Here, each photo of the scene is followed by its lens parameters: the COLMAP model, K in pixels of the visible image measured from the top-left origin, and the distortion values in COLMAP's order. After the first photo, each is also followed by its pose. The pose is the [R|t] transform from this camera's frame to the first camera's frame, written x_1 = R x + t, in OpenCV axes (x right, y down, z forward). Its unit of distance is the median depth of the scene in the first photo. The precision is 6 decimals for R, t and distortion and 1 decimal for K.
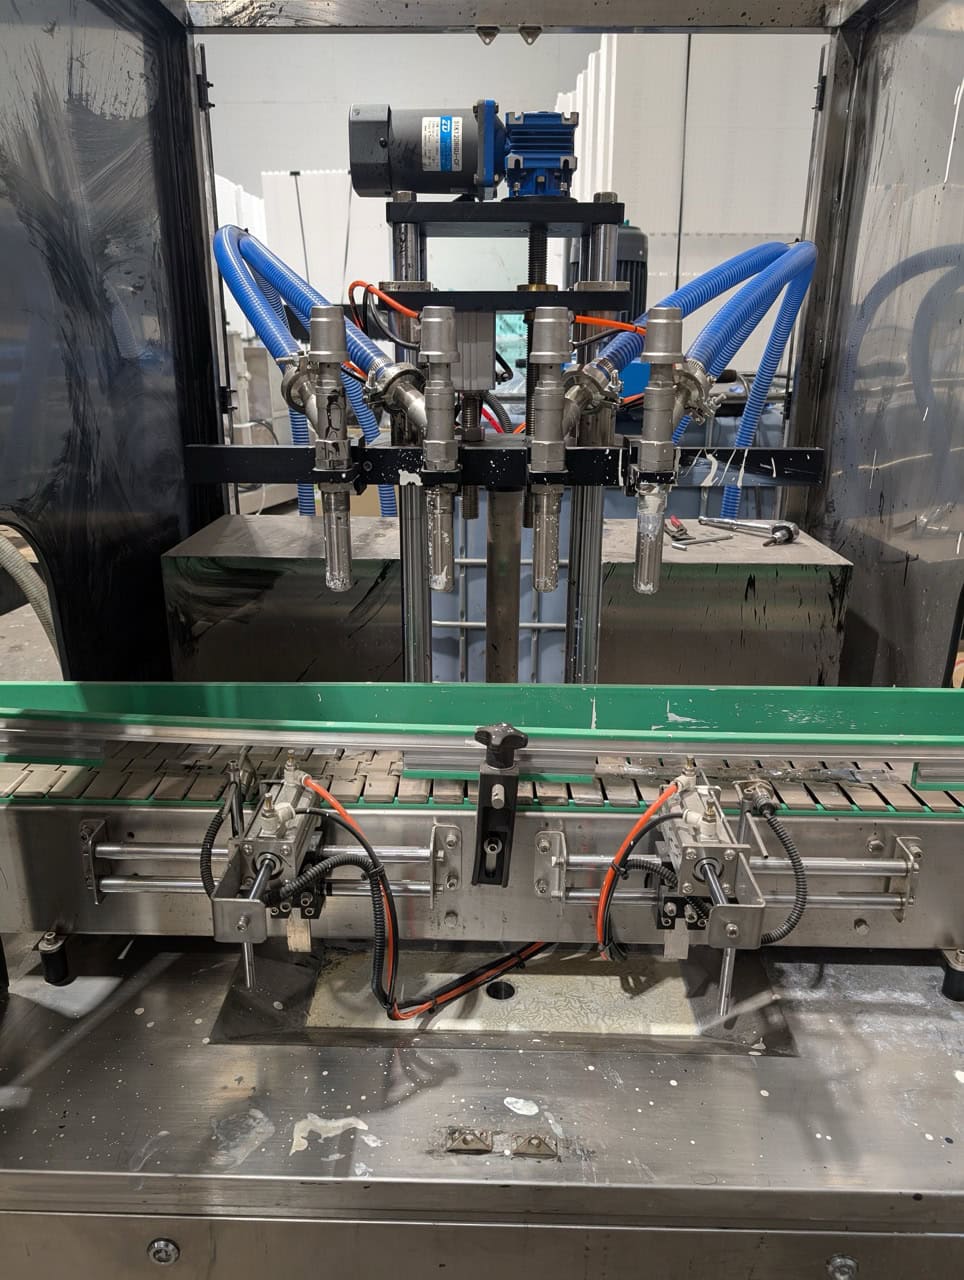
lens RADIAL K [[914.6, 0, 469.2], [0, 914.6, 642.5], [0, 0, 1]] dist [-0.001742, 0.000605]
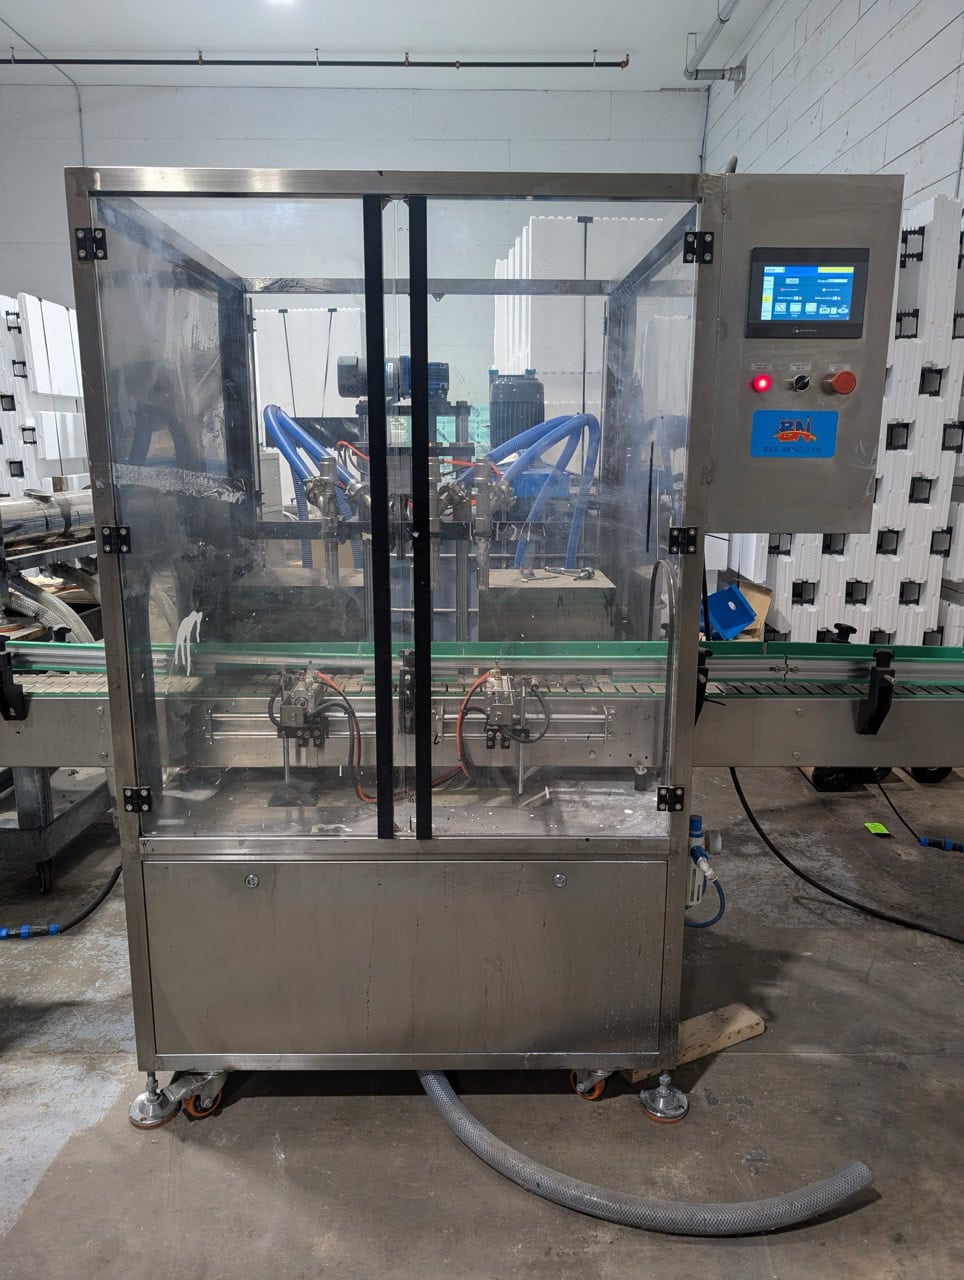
lens RADIAL K [[914.6, 0, 469.2], [0, 914.6, 642.5], [0, 0, 1]] dist [-0.001742, 0.000605]
pose [[0.999572, -0.007171, 0.028358, 0.103682], [0.009999, 0.994849, -0.100875, 0.266141], [-0.027488, 0.101116, 0.994495, -1.020659]]
